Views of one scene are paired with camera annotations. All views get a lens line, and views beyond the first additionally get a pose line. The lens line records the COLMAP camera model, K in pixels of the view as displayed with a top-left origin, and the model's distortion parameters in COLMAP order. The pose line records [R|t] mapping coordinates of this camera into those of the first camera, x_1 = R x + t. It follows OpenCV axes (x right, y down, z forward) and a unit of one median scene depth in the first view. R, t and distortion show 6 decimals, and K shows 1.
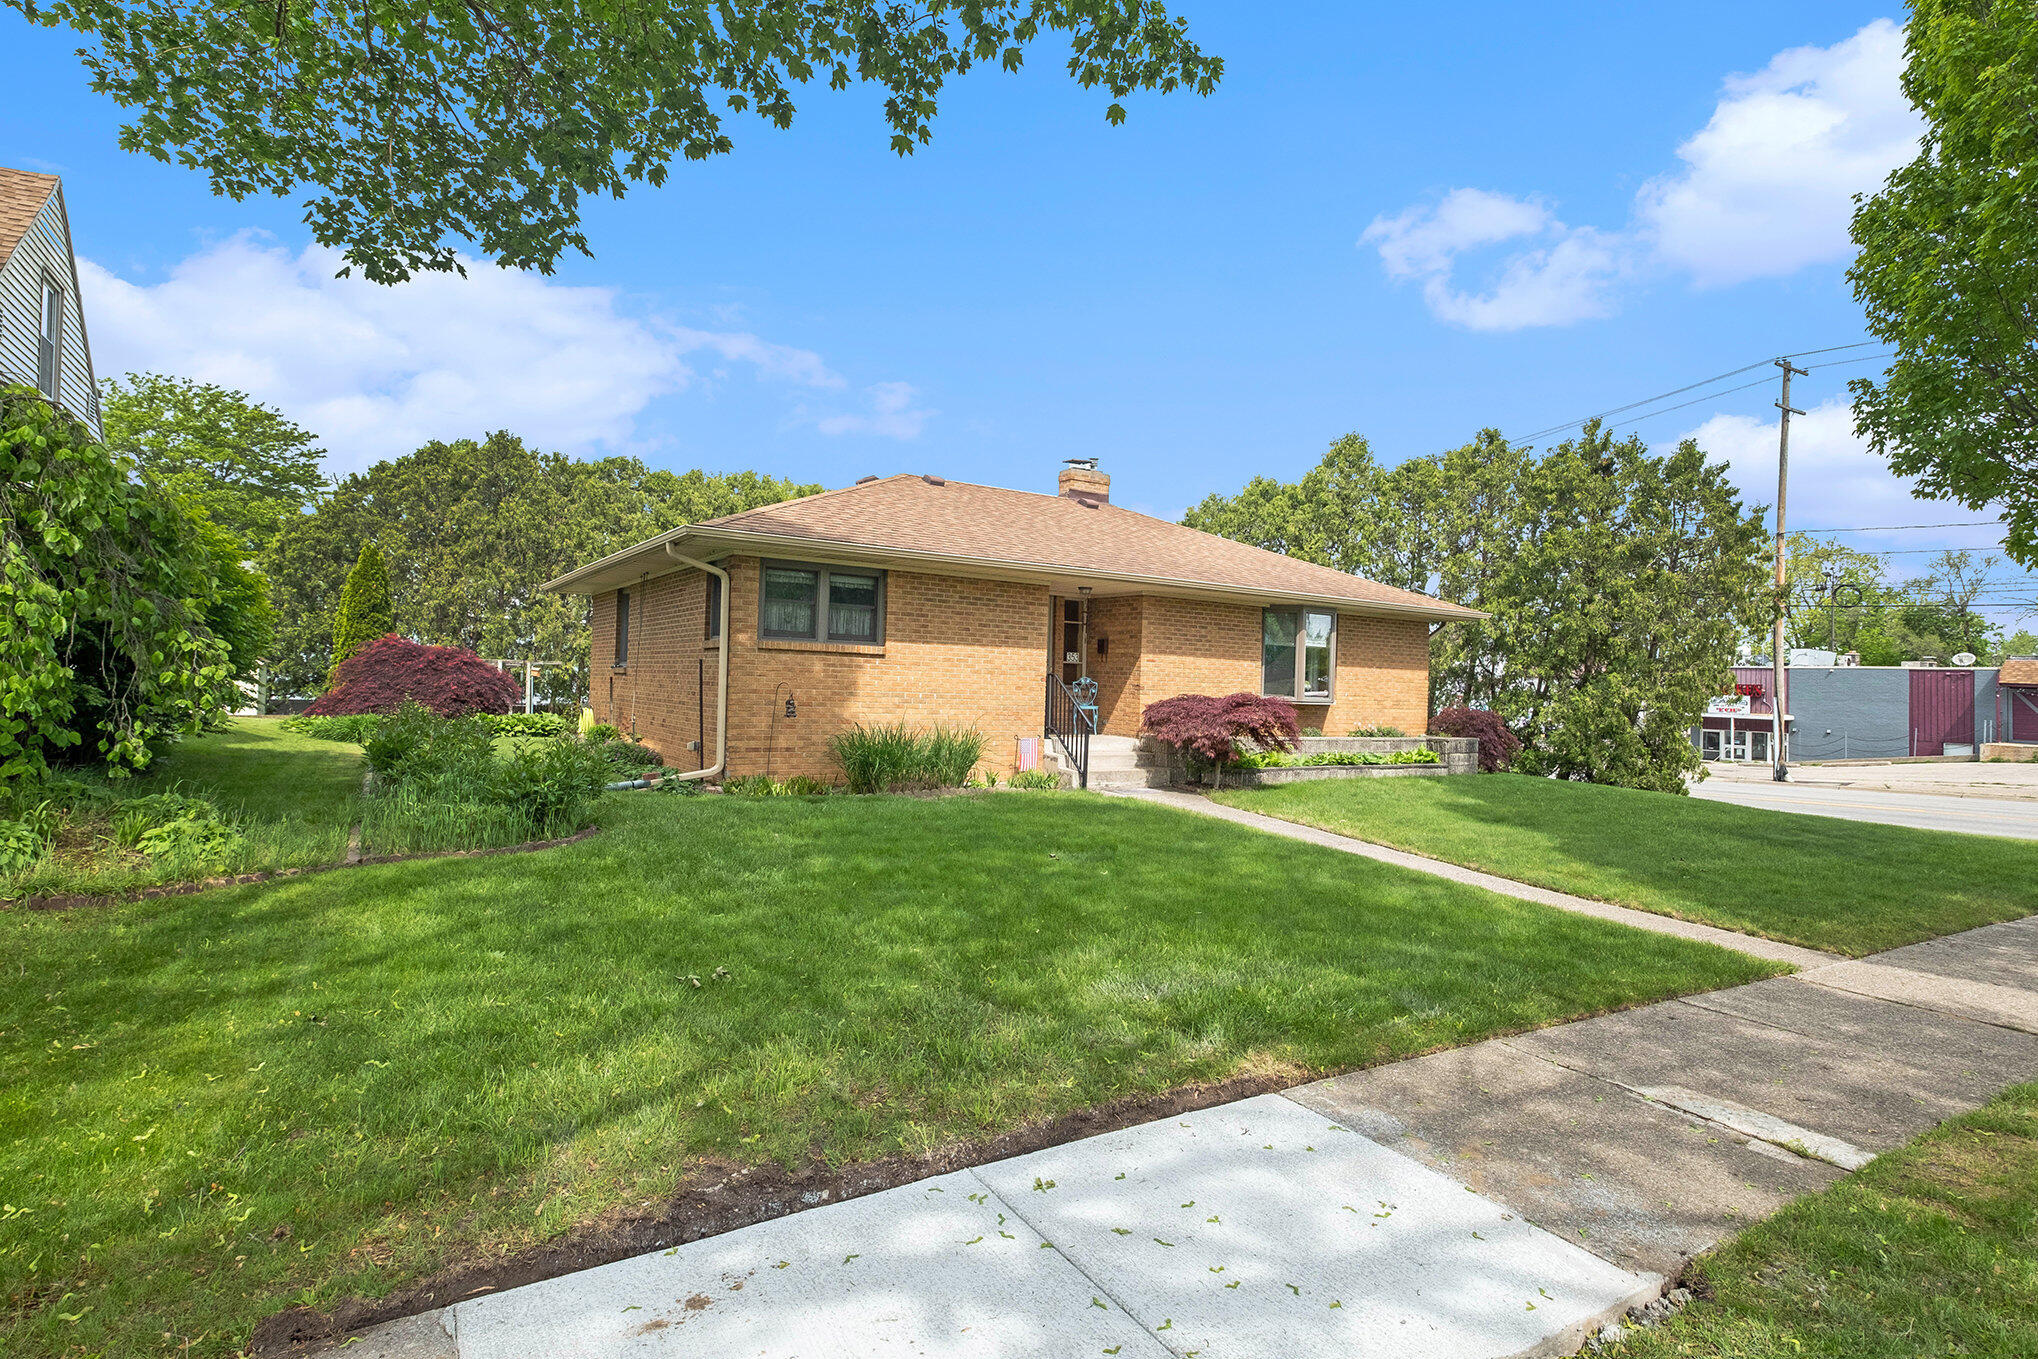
lens RADIAL K [[977.8, 0, 1024.6], [0, 977.8, 683.7], [0, 0, 1]] dist [0.002825, 0.000108]
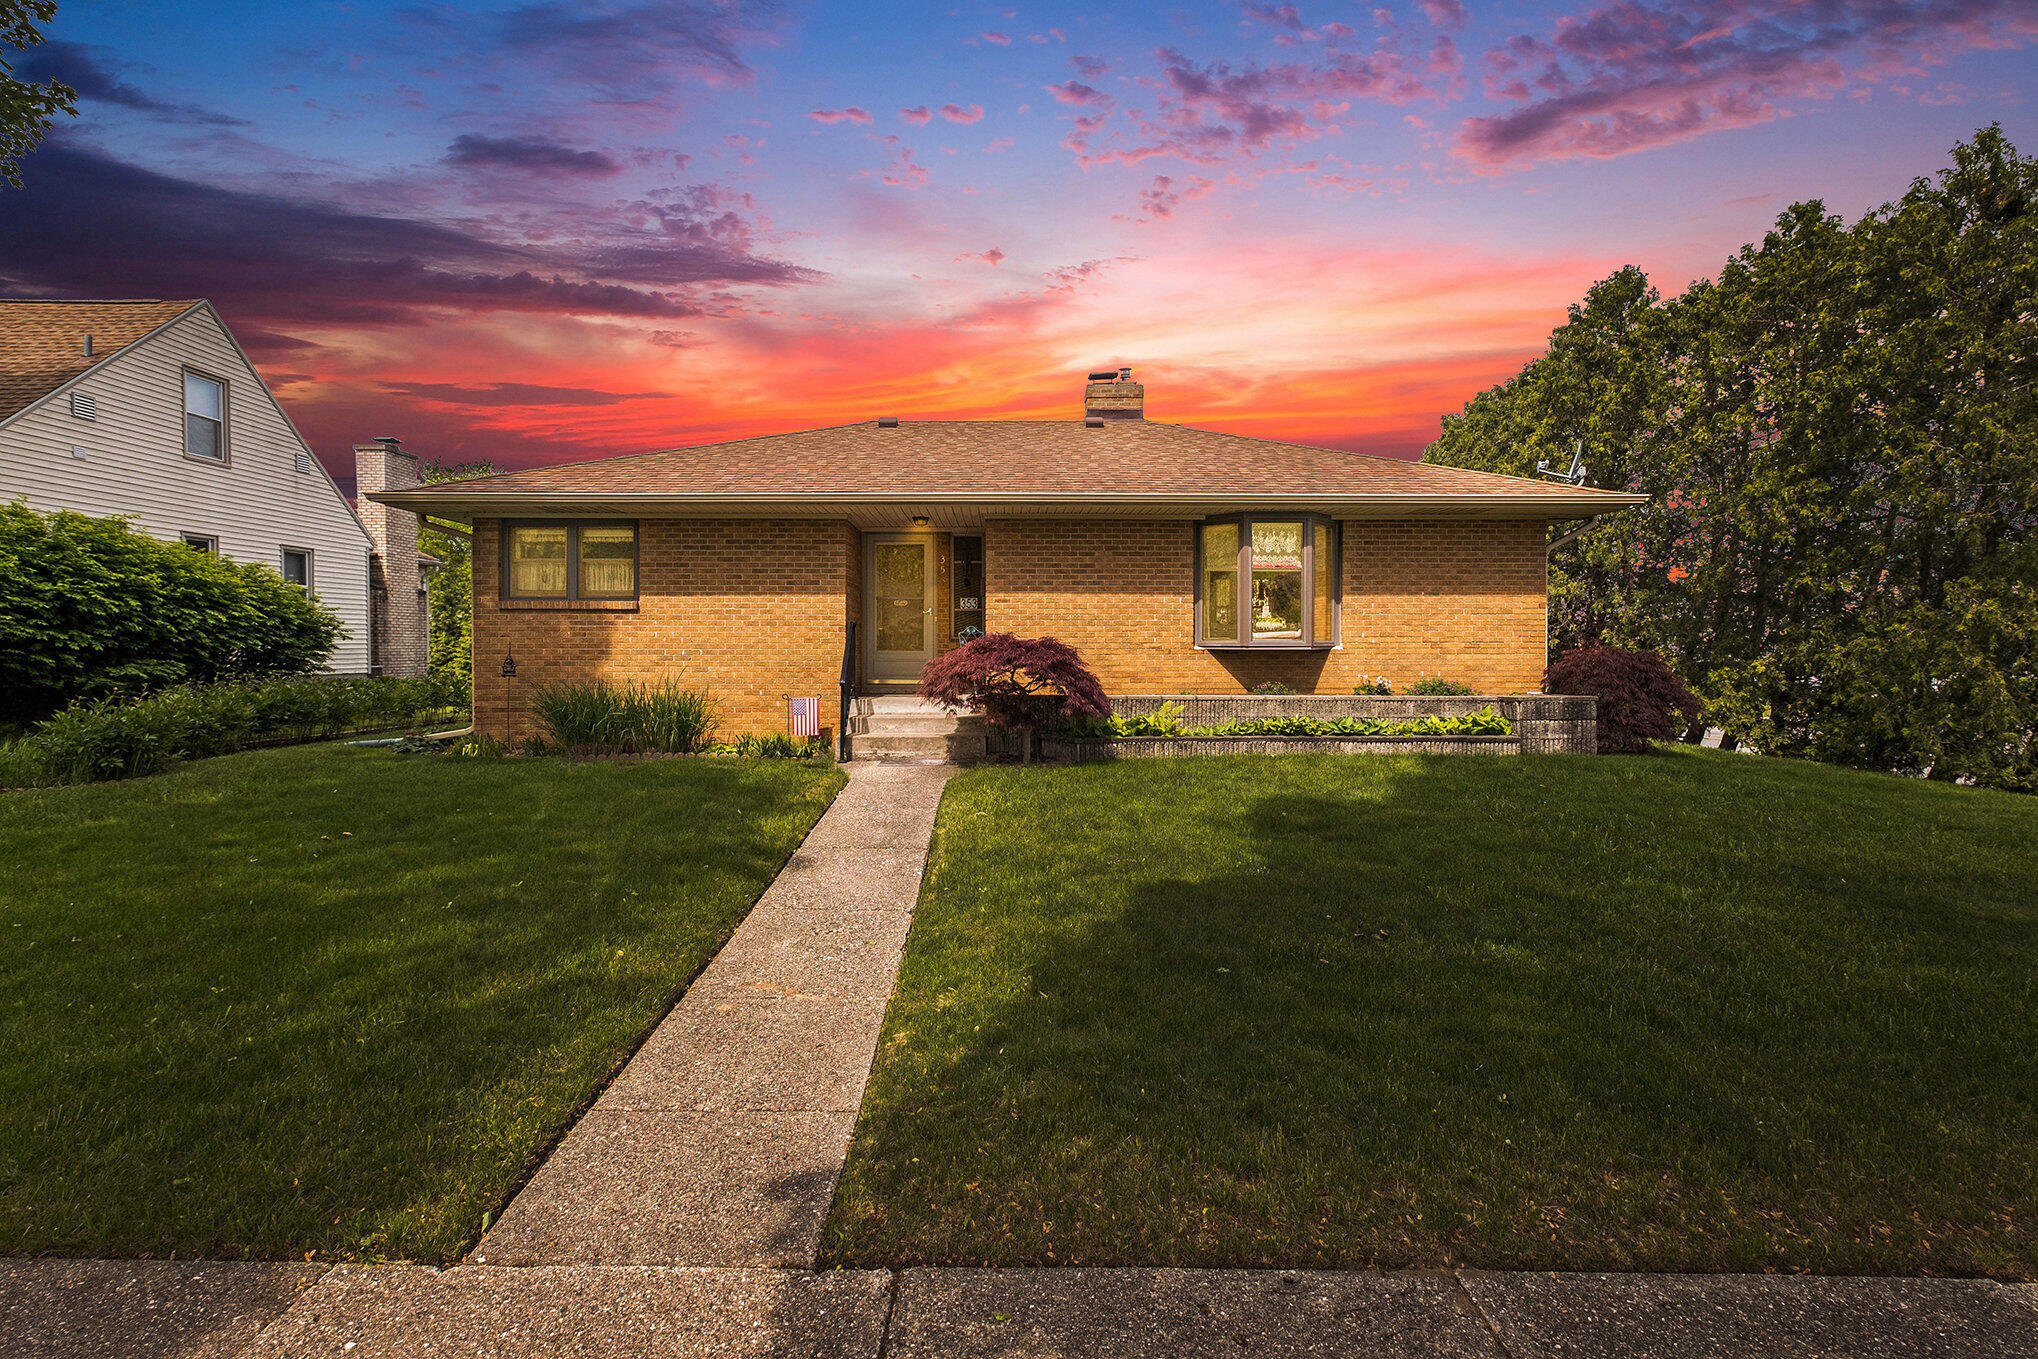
lens RADIAL K [[924.4, 0, 1017.9], [0, 924.4, 669.4], [0, 0, 1]] dist [0.004281, -0.000107]
pose [[0.859711, -0.022575, -0.510281, 0.563235], [0.029699, 0.999542, 0.005816, 0.030376], [0.509916, -0.020155, 0.859988, 0.382675]]
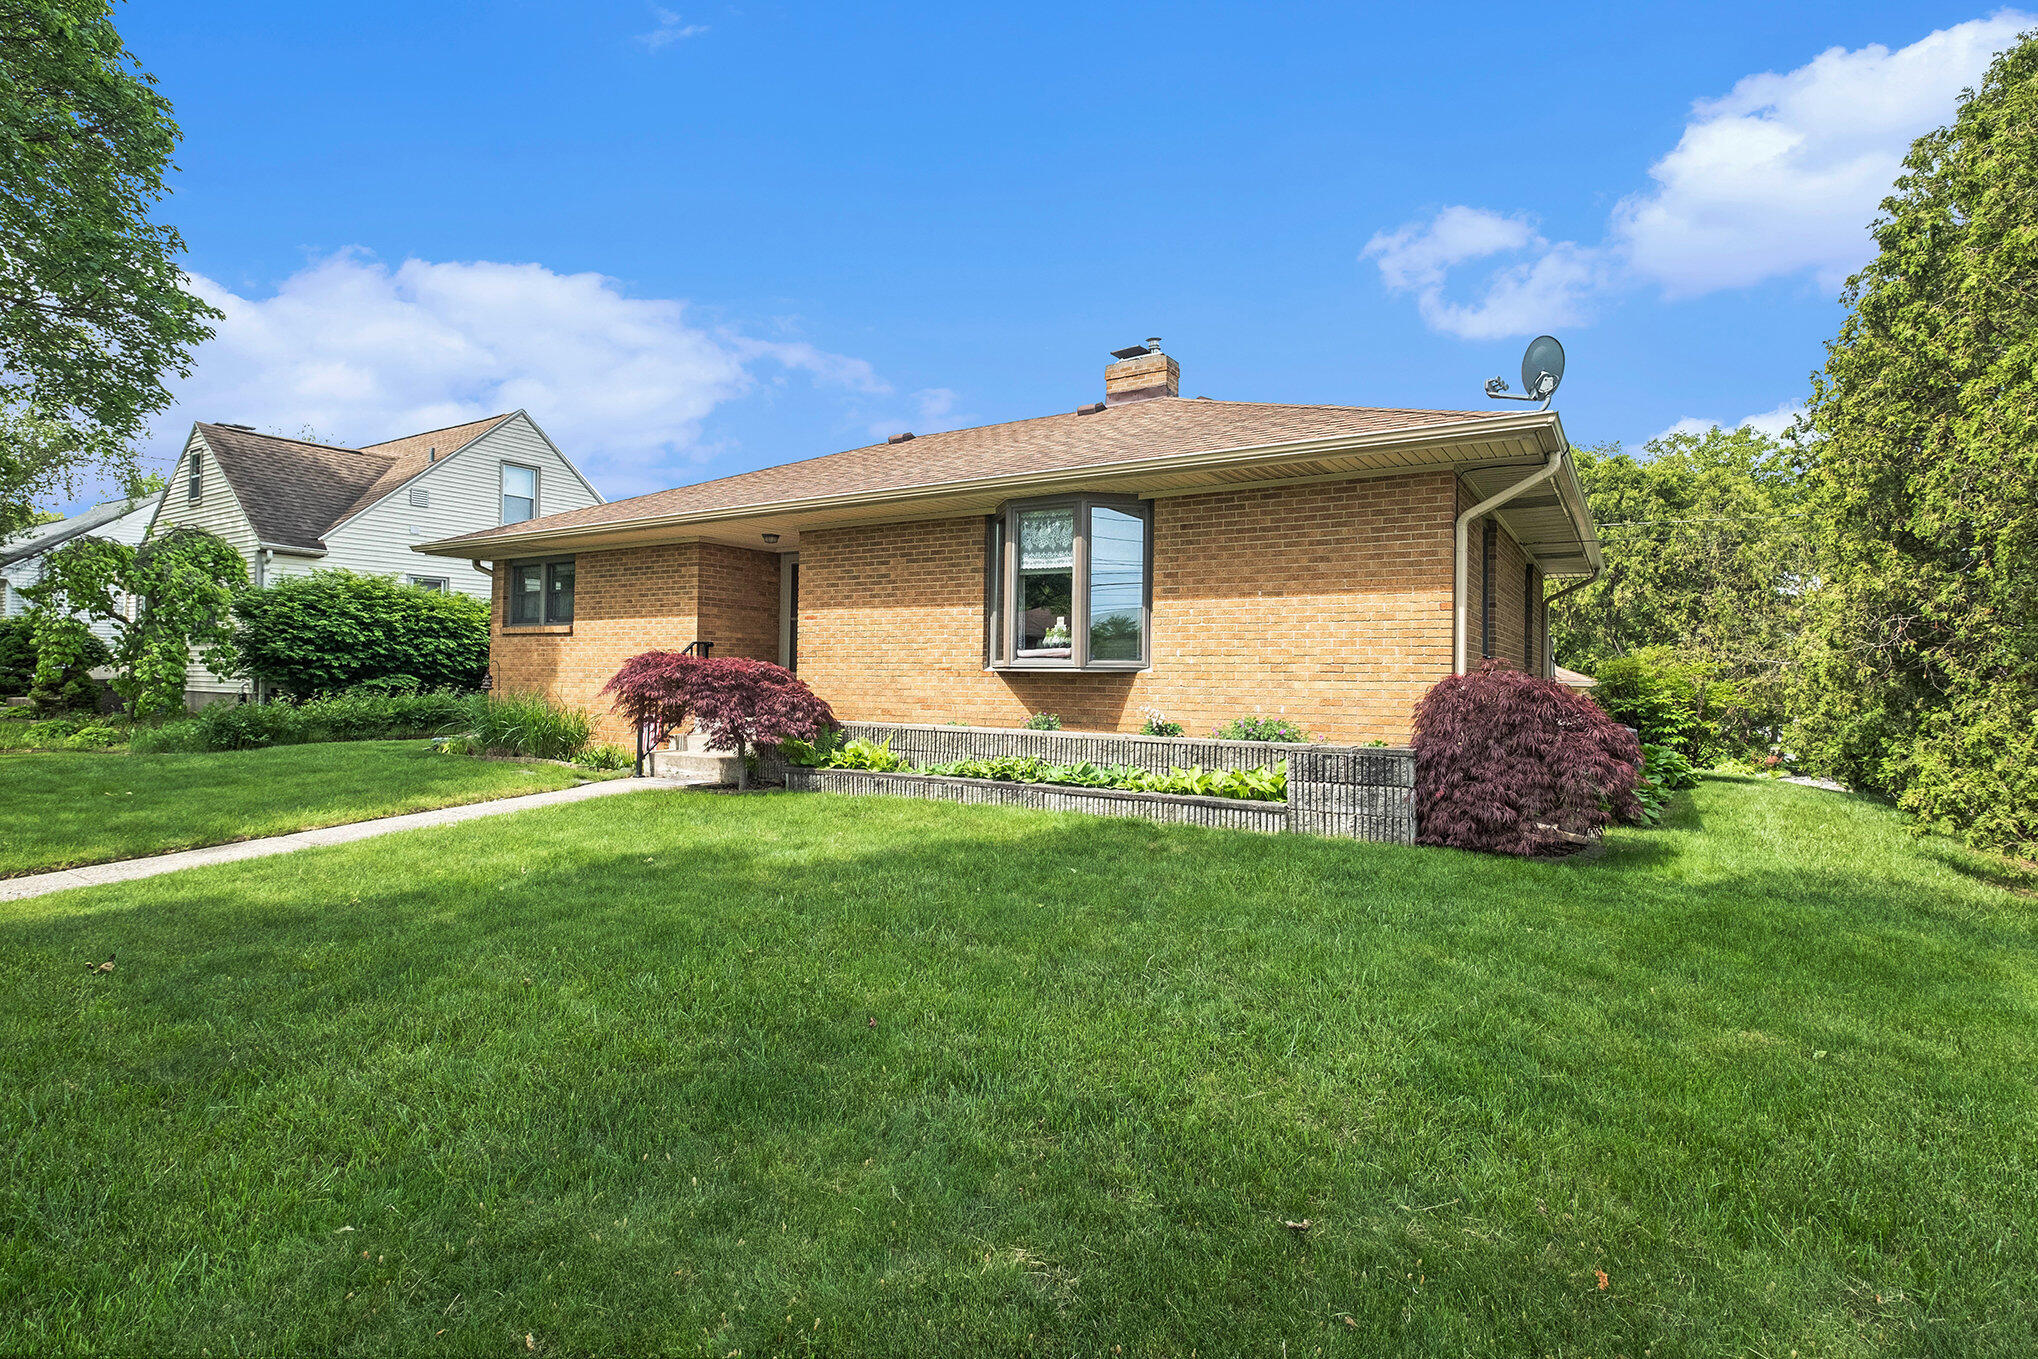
lens RADIAL K [[977.8, 0, 1014.5], [0, 977.8, 674.8], [0, 0, 1]] dist [0.002825, 0.000108]
pose [[0.447504, -0.030776, -0.893752, 0.926563], [0.004434, 0.999472, -0.032196, 0.047525], [0.894271, 0.010445, 0.447404, 0.865655]]
